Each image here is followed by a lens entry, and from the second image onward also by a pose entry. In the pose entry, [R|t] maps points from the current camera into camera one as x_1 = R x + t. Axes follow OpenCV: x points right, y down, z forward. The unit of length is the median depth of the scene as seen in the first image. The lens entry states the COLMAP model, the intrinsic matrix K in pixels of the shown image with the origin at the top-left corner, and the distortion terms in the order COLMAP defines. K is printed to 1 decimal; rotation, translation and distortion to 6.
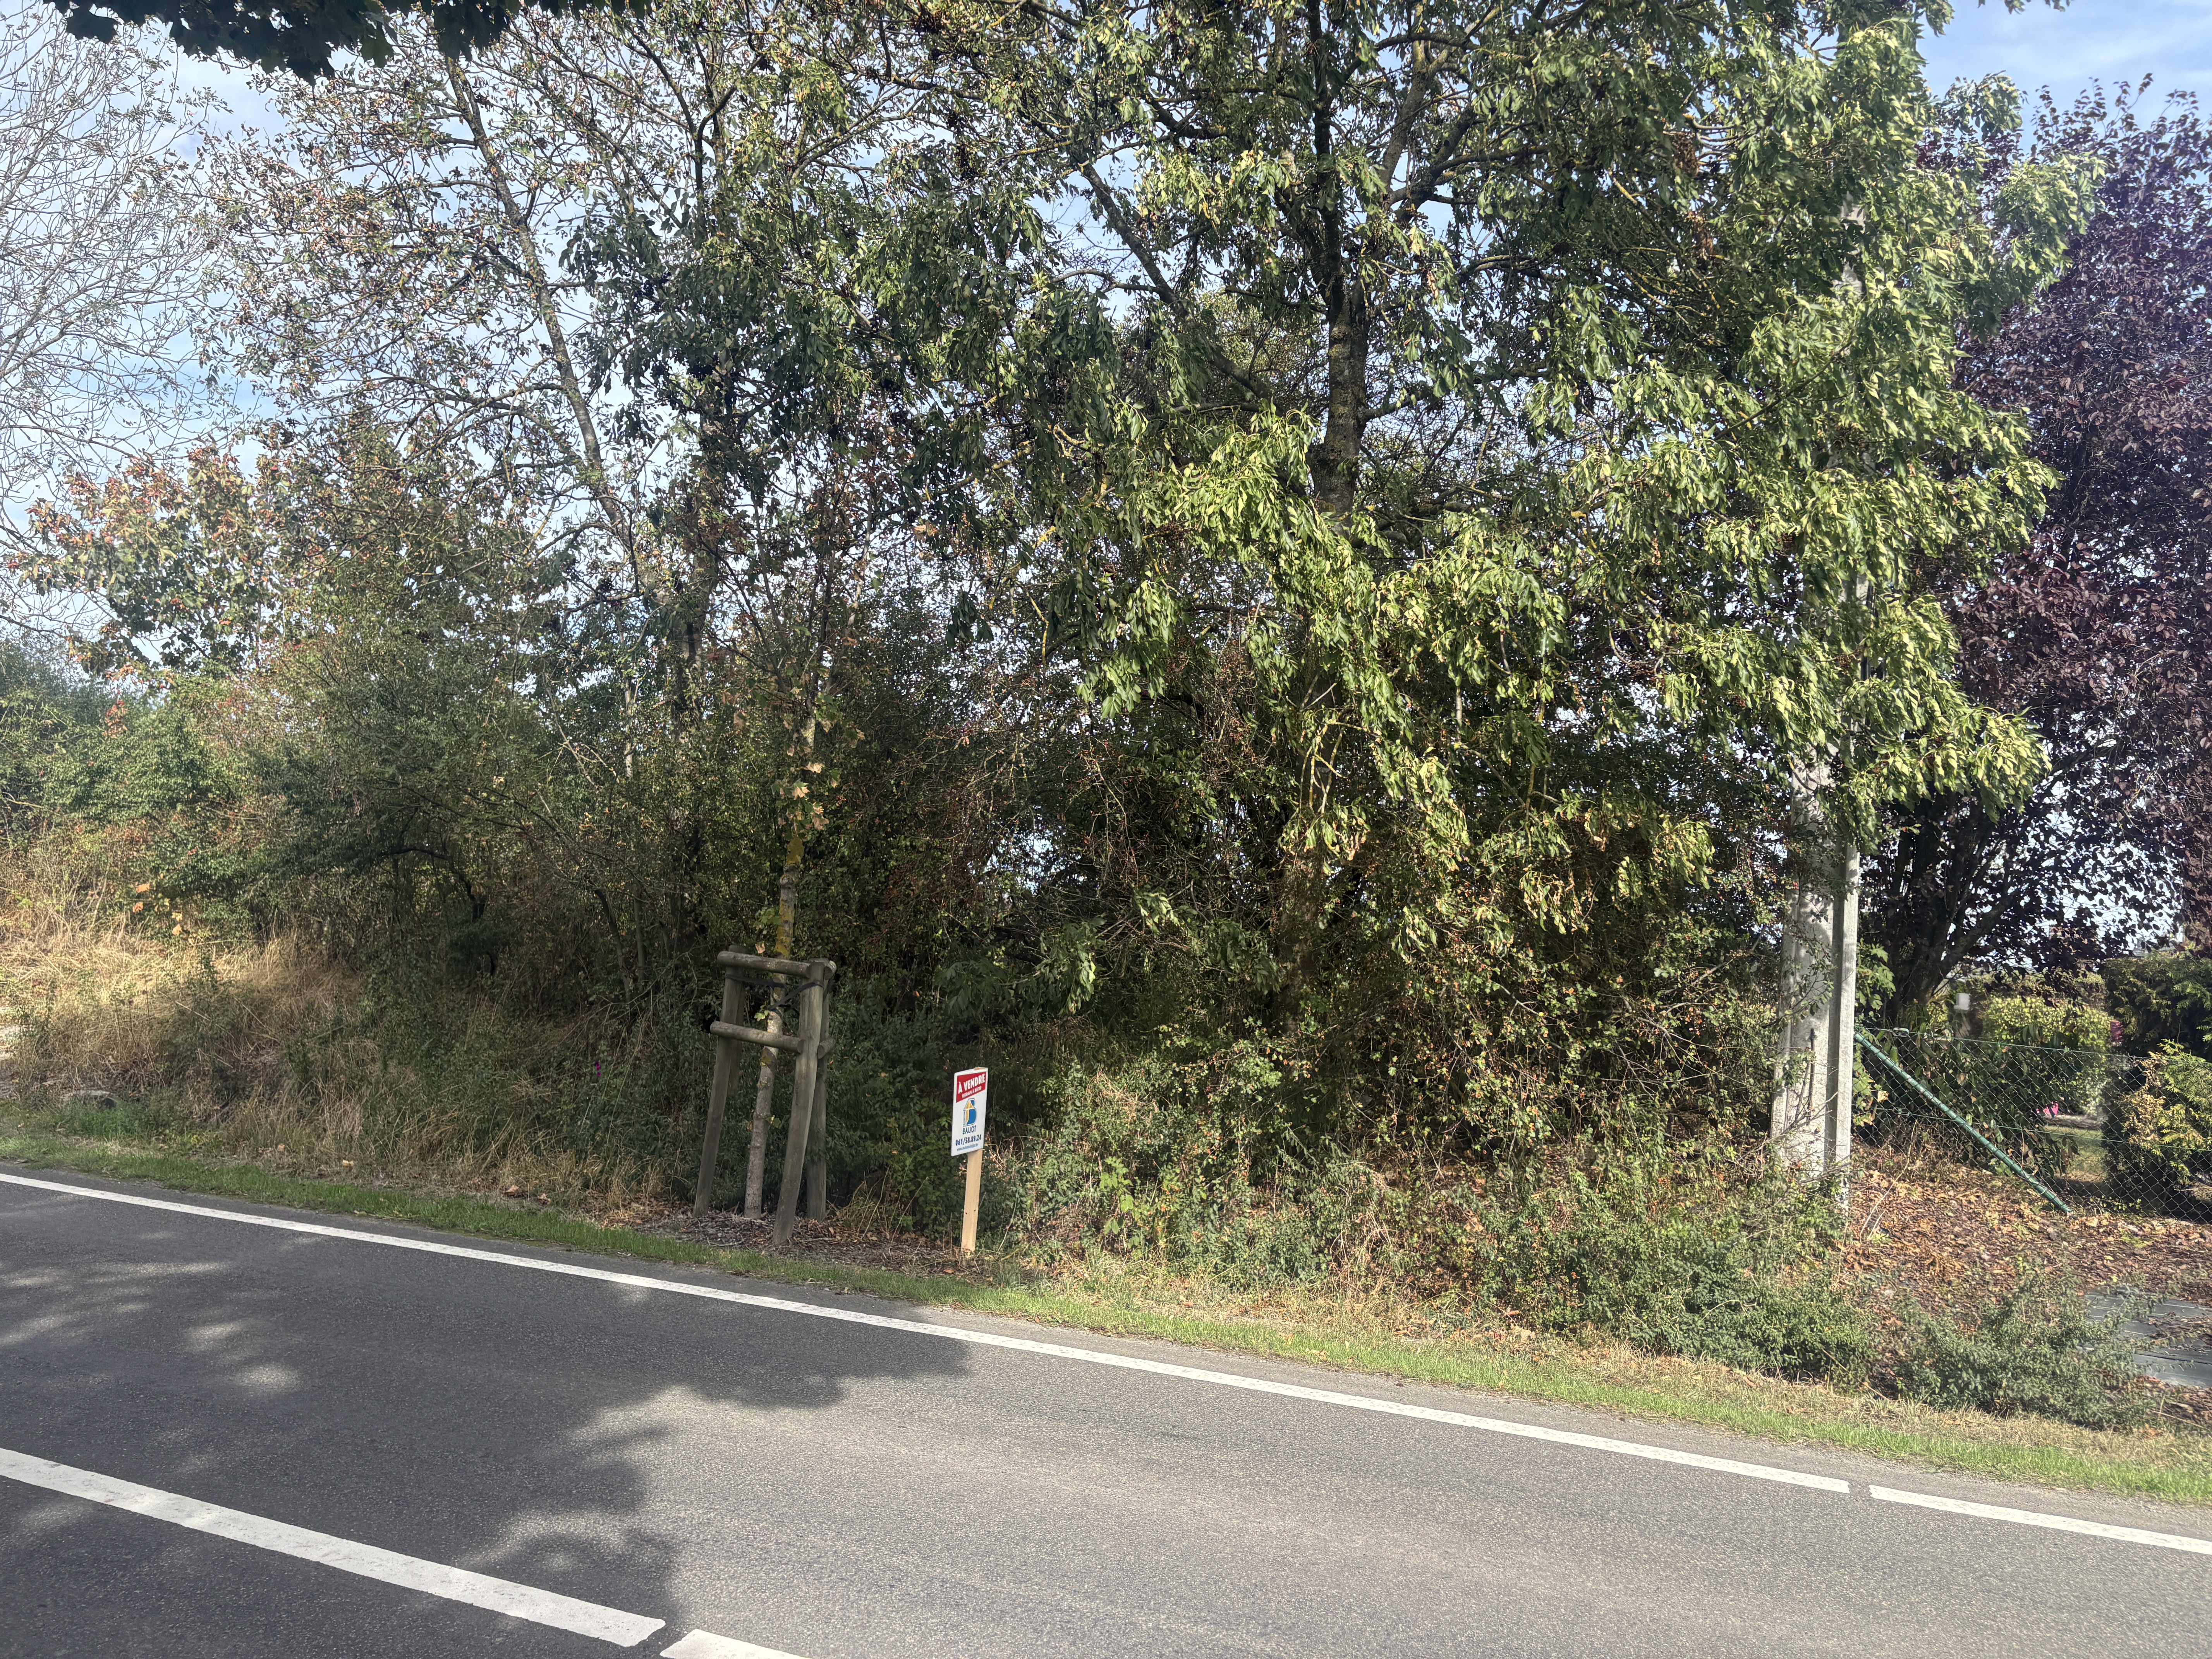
lens RADIAL K [[1676.5, 0, 1114.1], [0, 1676.5, 832.8], [0, 0, 1]] dist [0.066542, -0.066824]
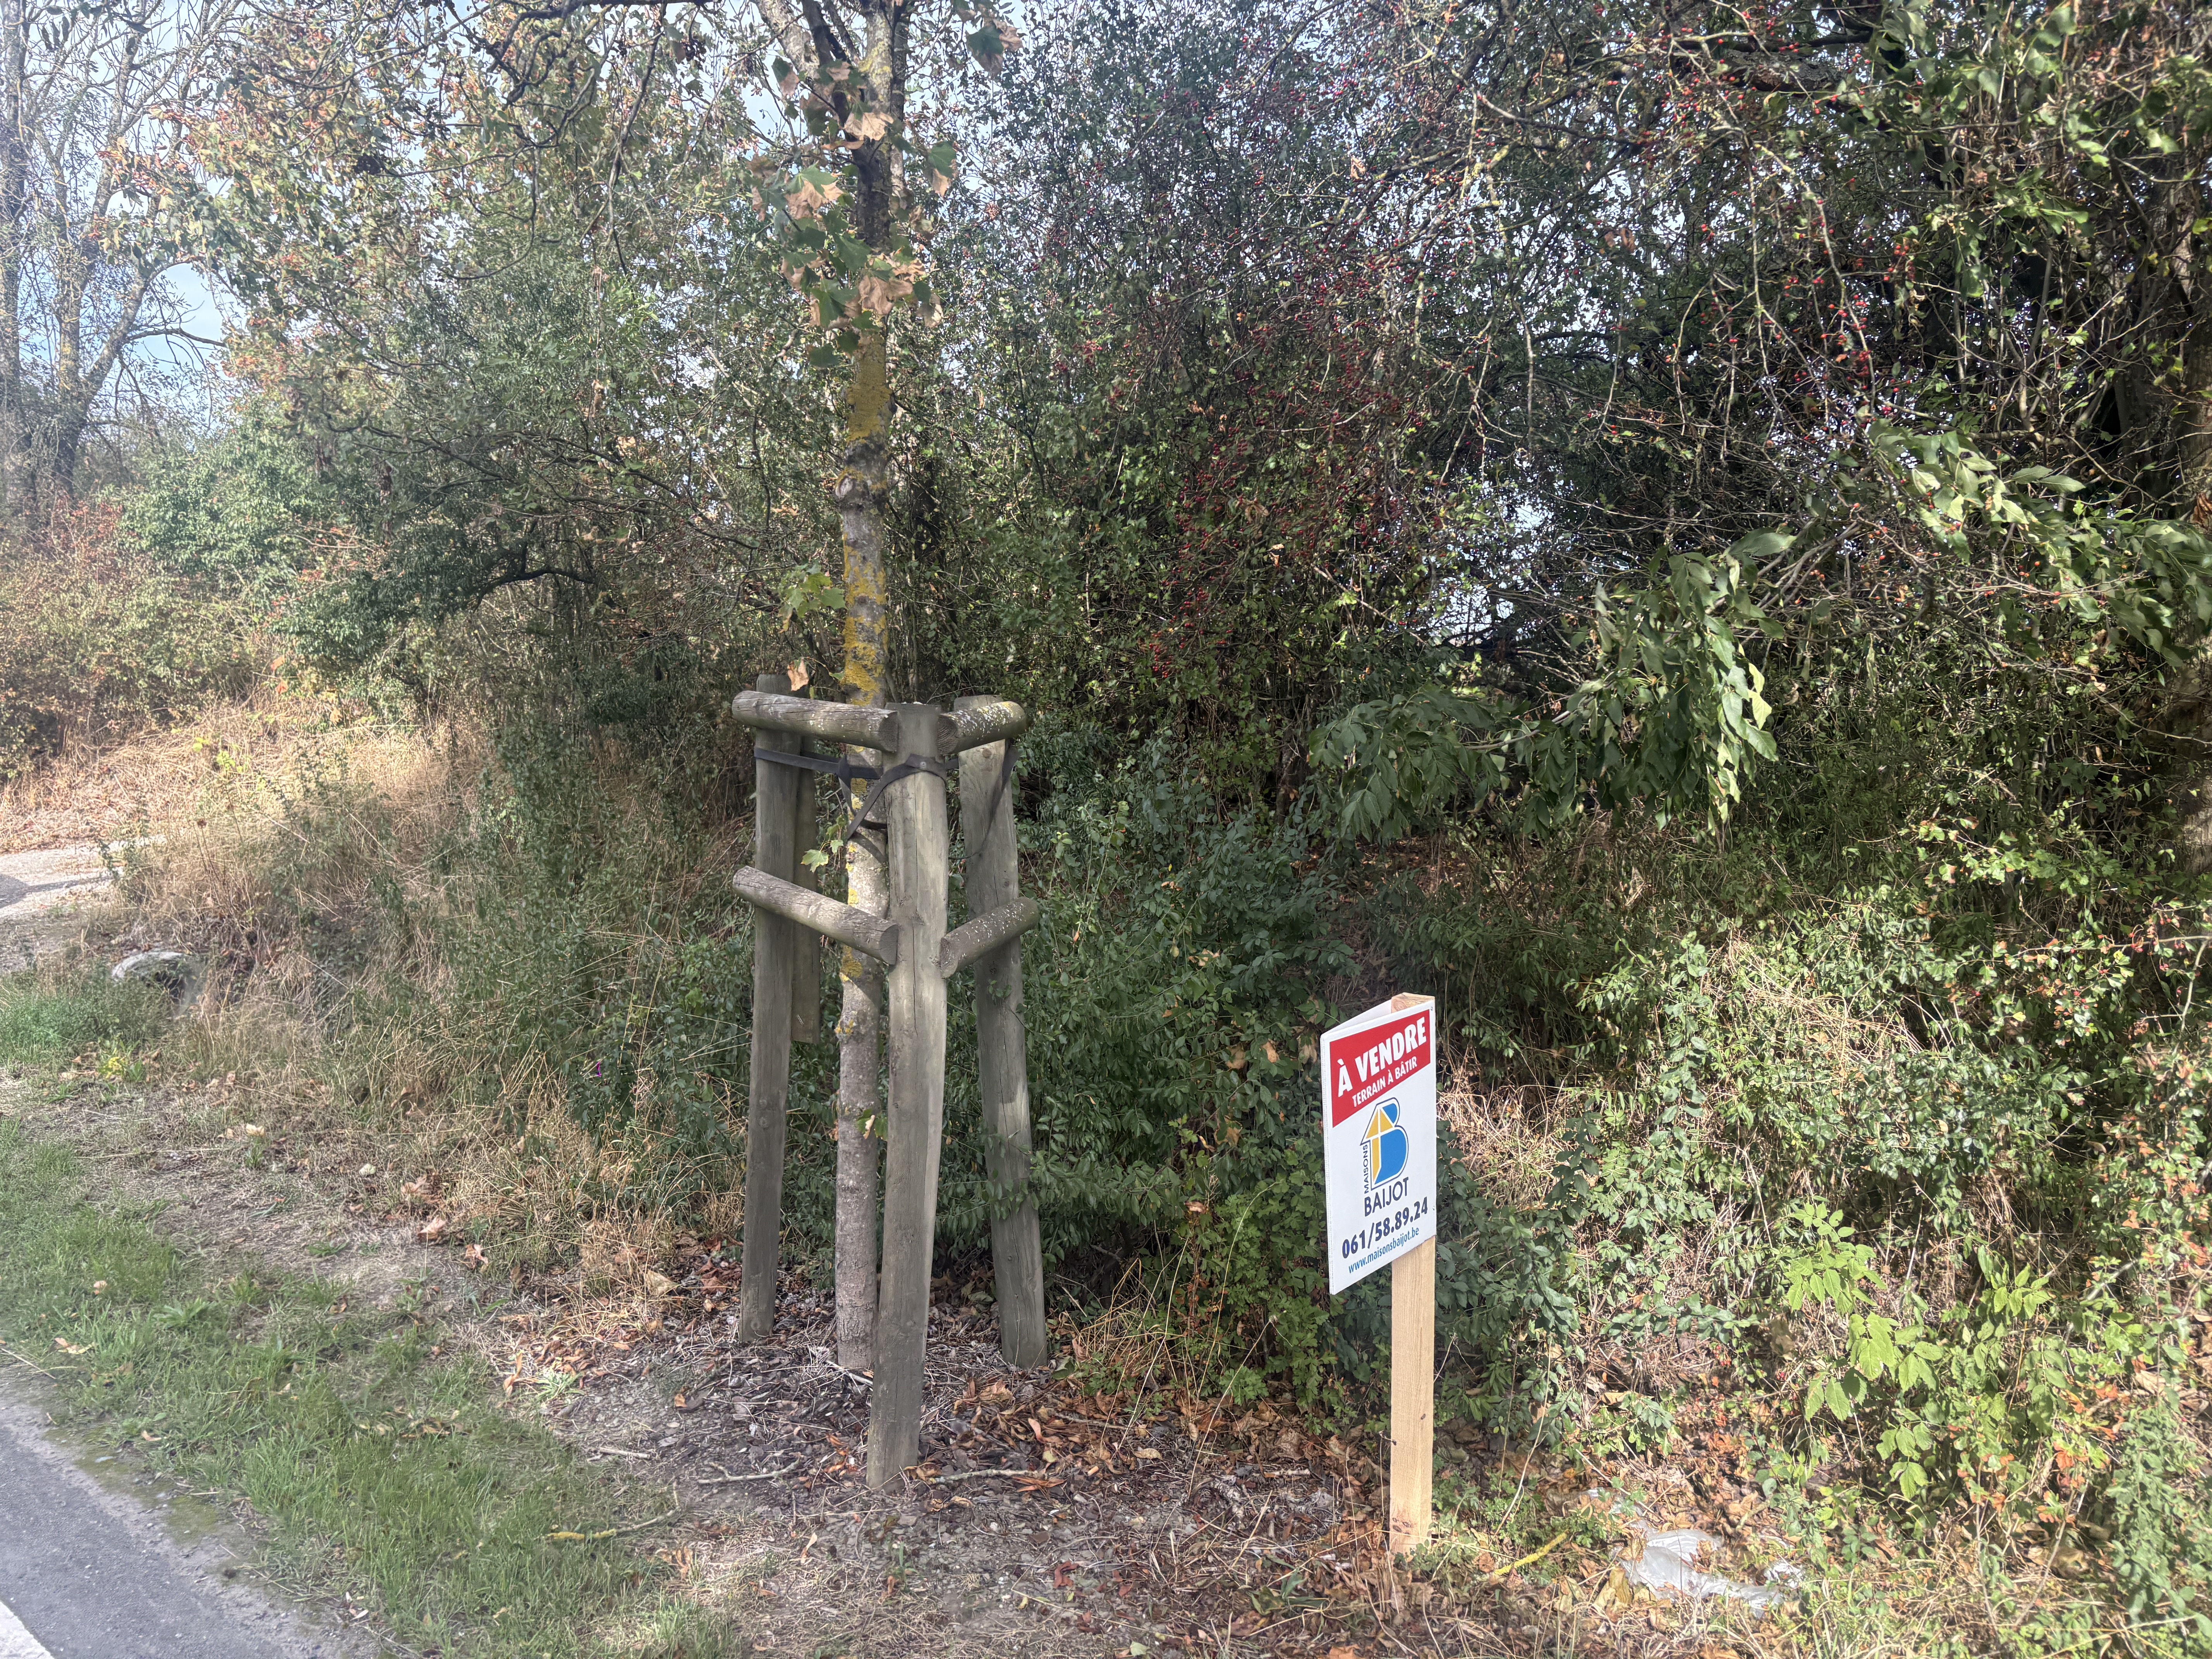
lens RADIAL K [[1676.5, 0, 1116.4], [0, 1676.5, 822.8], [0, 0, 1]] dist [0.066542, -0.066824]
pose [[0.956709, -0.037726, -0.288592, -0.038152], [0.077027, 0.989028, 0.126060, 0.059276], [0.280670, -0.142832, 0.949117, 0.663665]]
